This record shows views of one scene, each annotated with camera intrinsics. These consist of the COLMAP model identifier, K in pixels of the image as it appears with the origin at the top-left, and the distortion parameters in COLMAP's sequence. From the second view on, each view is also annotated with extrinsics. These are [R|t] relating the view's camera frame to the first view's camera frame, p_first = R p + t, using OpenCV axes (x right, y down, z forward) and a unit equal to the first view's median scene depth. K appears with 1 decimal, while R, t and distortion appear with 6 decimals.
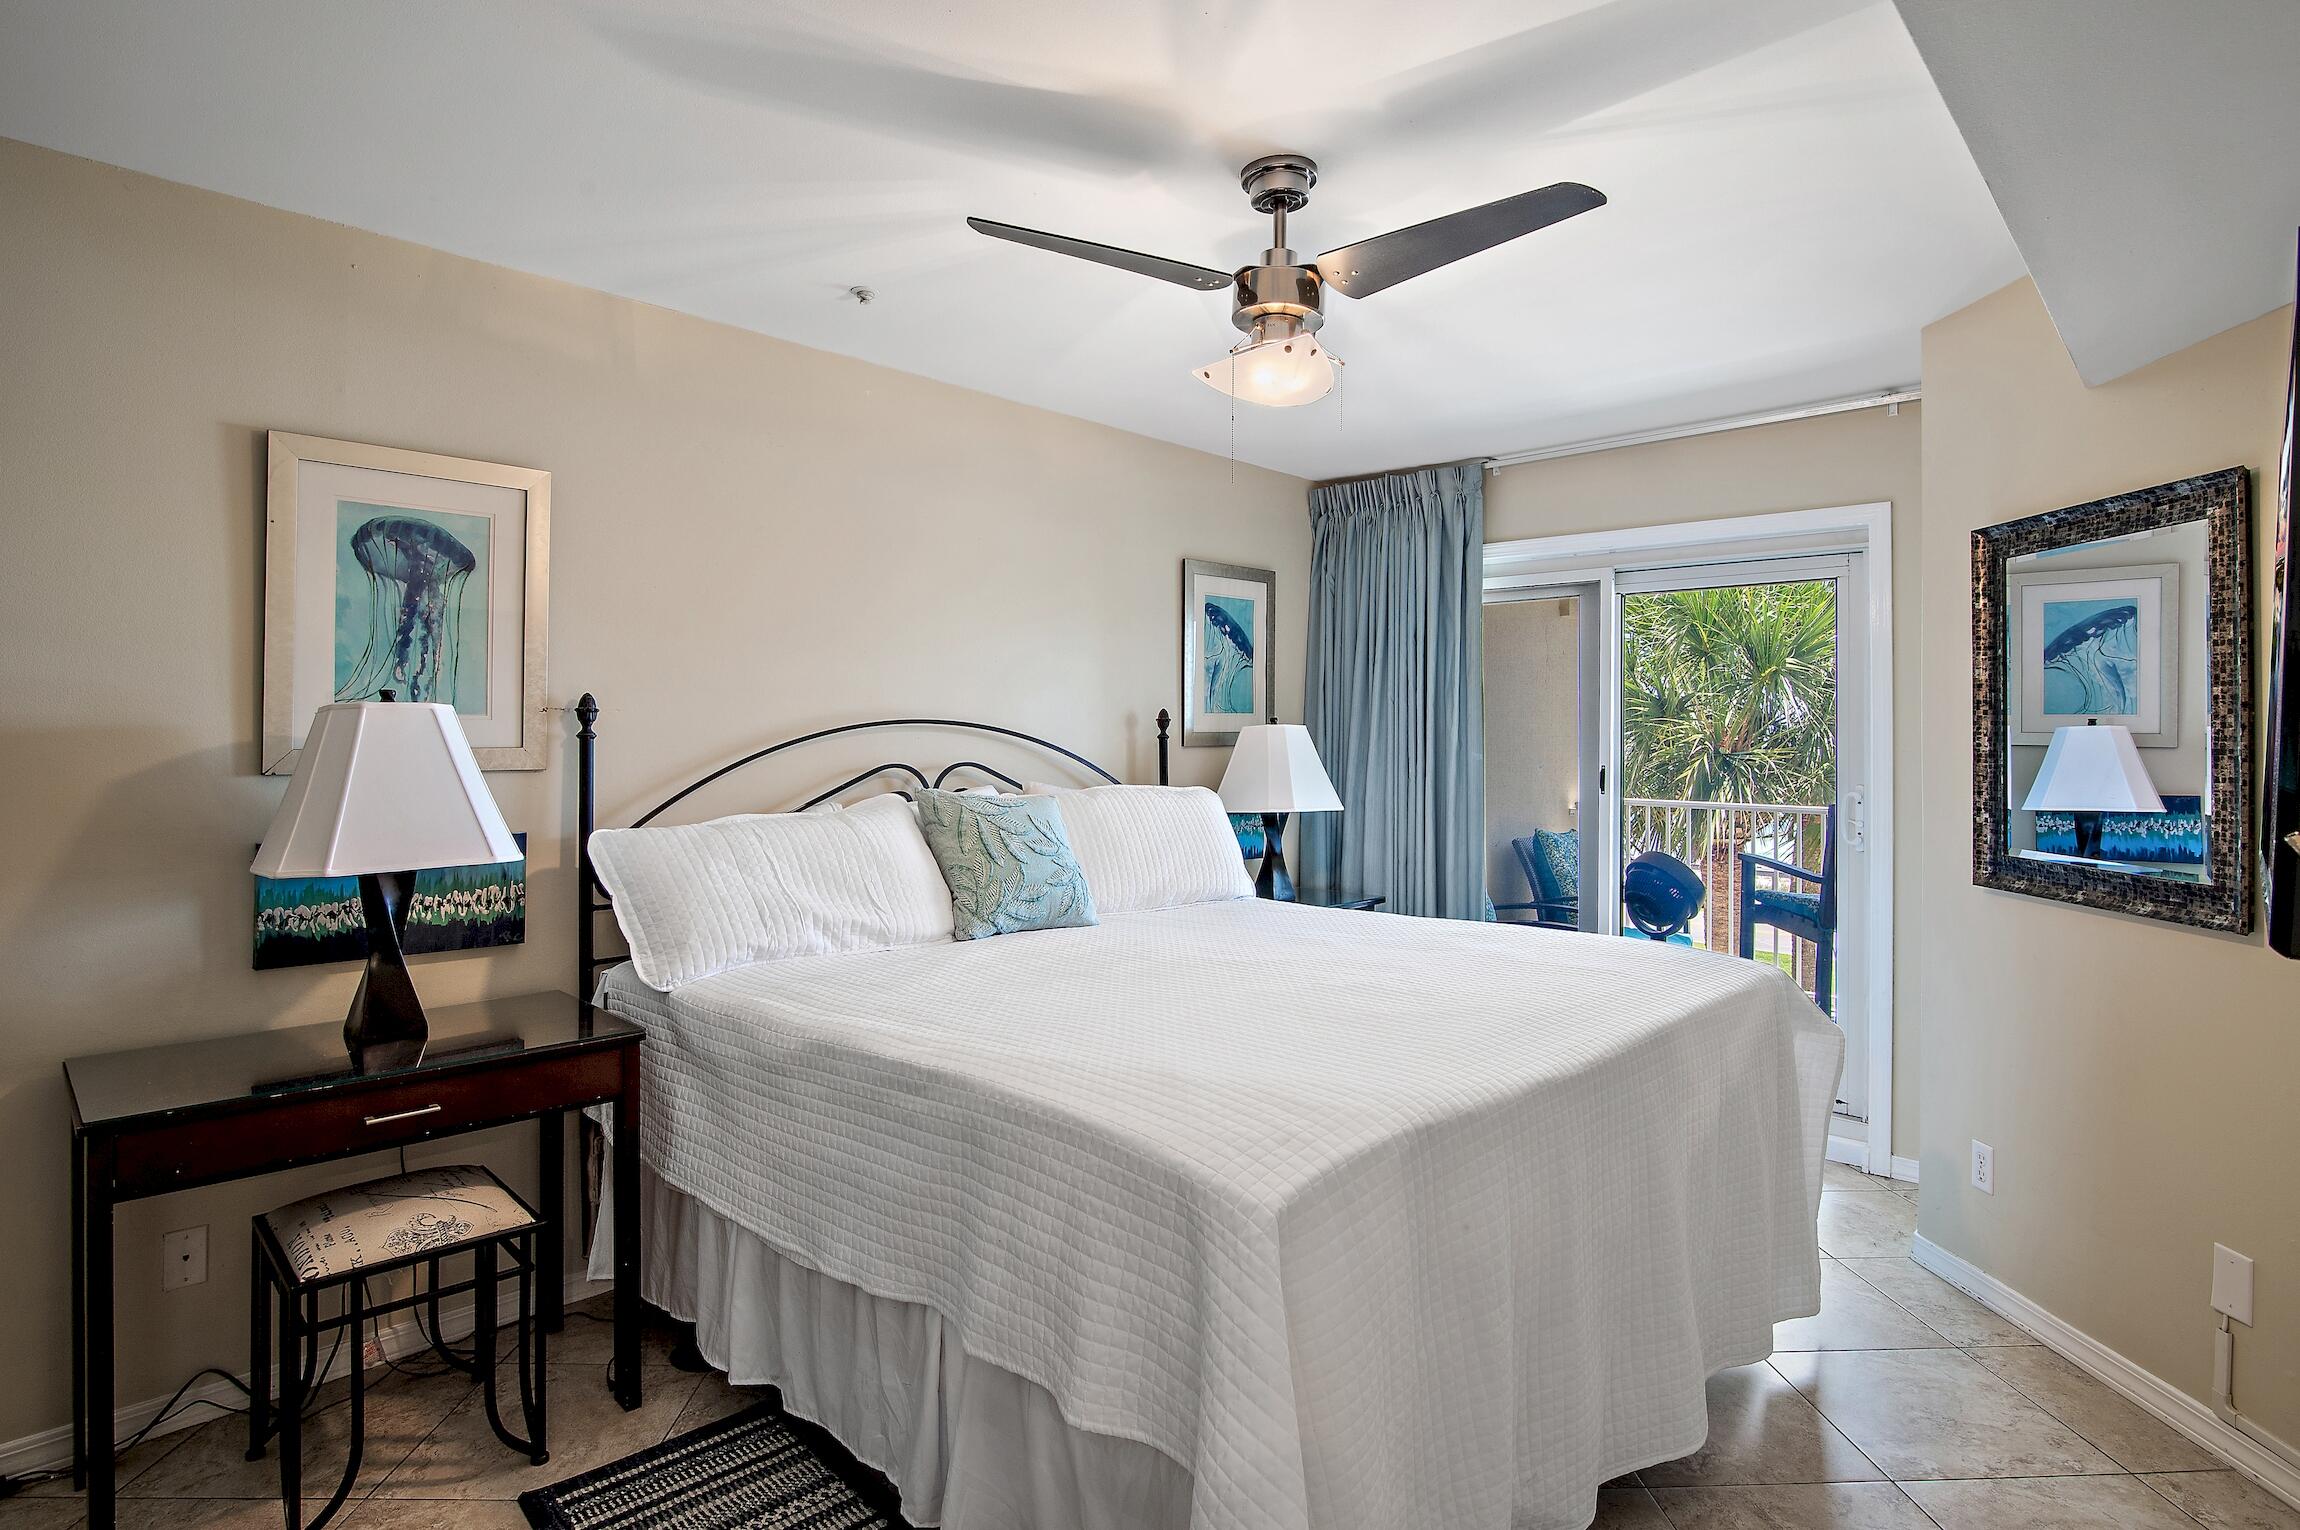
lens RADIAL K [[1156.7, 0, 1144.0], [0, 1156.7, 749.7], [0, 0, 1]] dist [-0.010013, 0.003197]
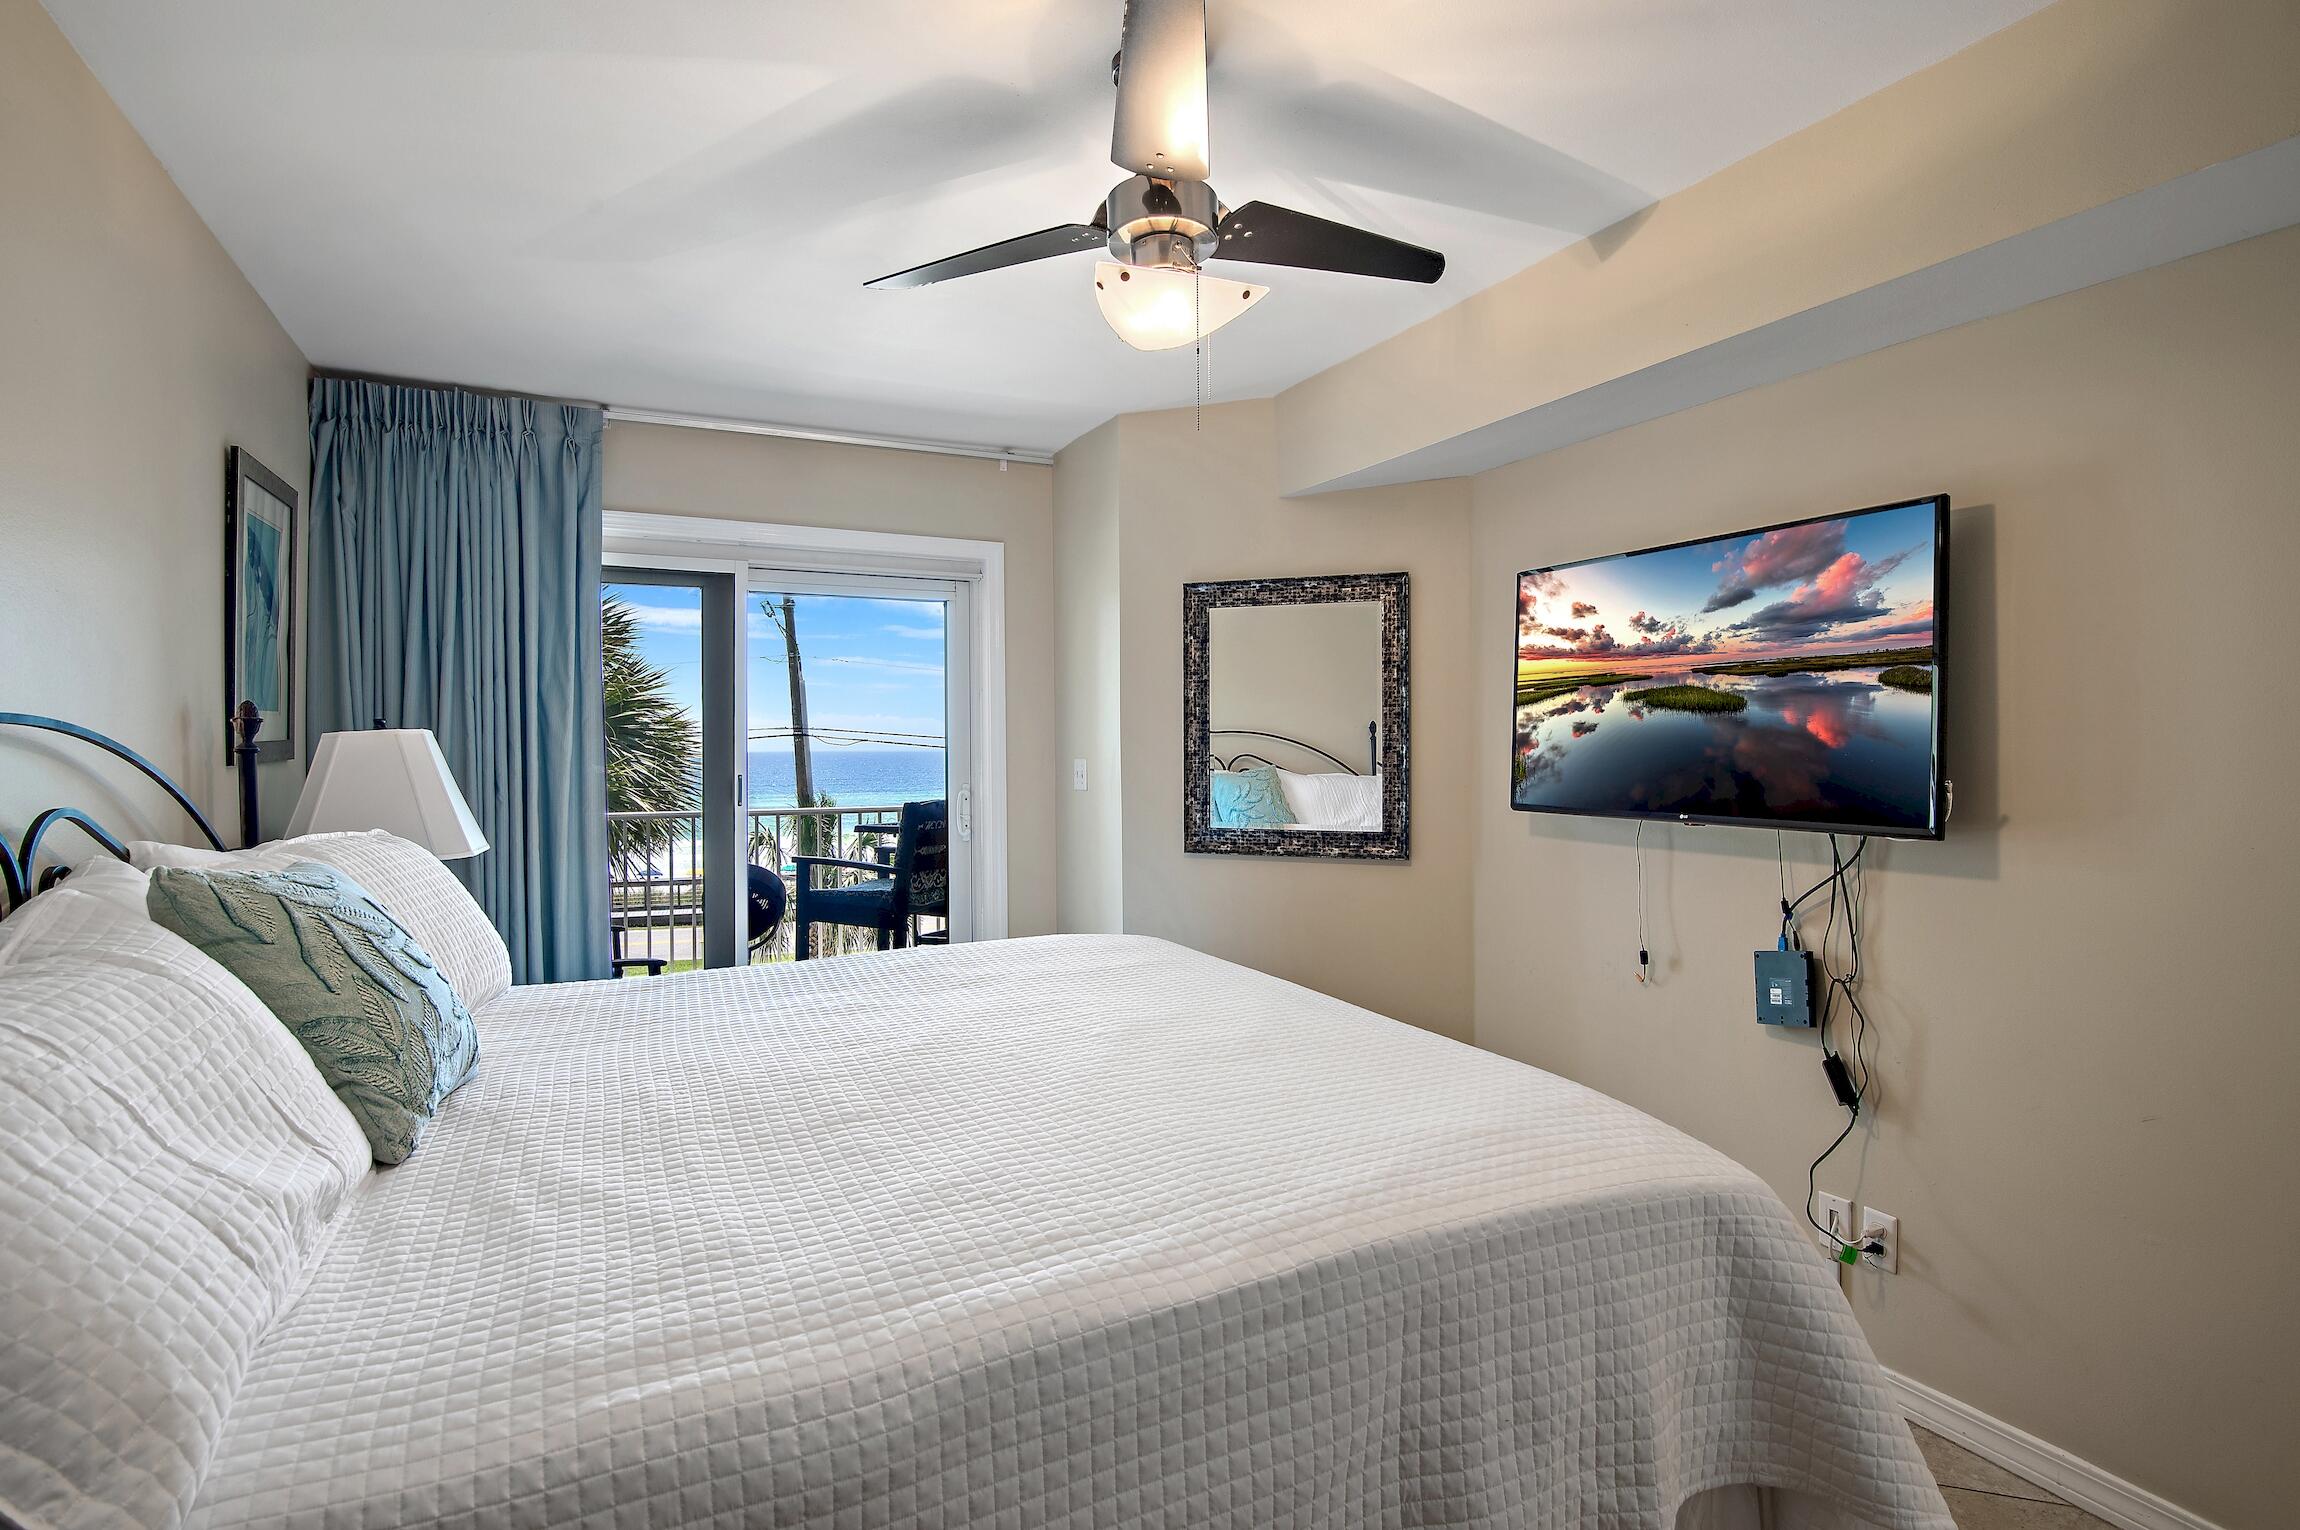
lens RADIAL K [[1156.7, 0, 1144.4], [0, 1156.7, 753.9], [0, 0, 1]] dist [-0.010013, 0.003197]
pose [[0.366806, -0.015507, 0.930168, -0.535282], [0.020025, 0.999761, 0.008771, -0.007914], [-0.930082, 0.015409, 0.367029, 0.566122]]
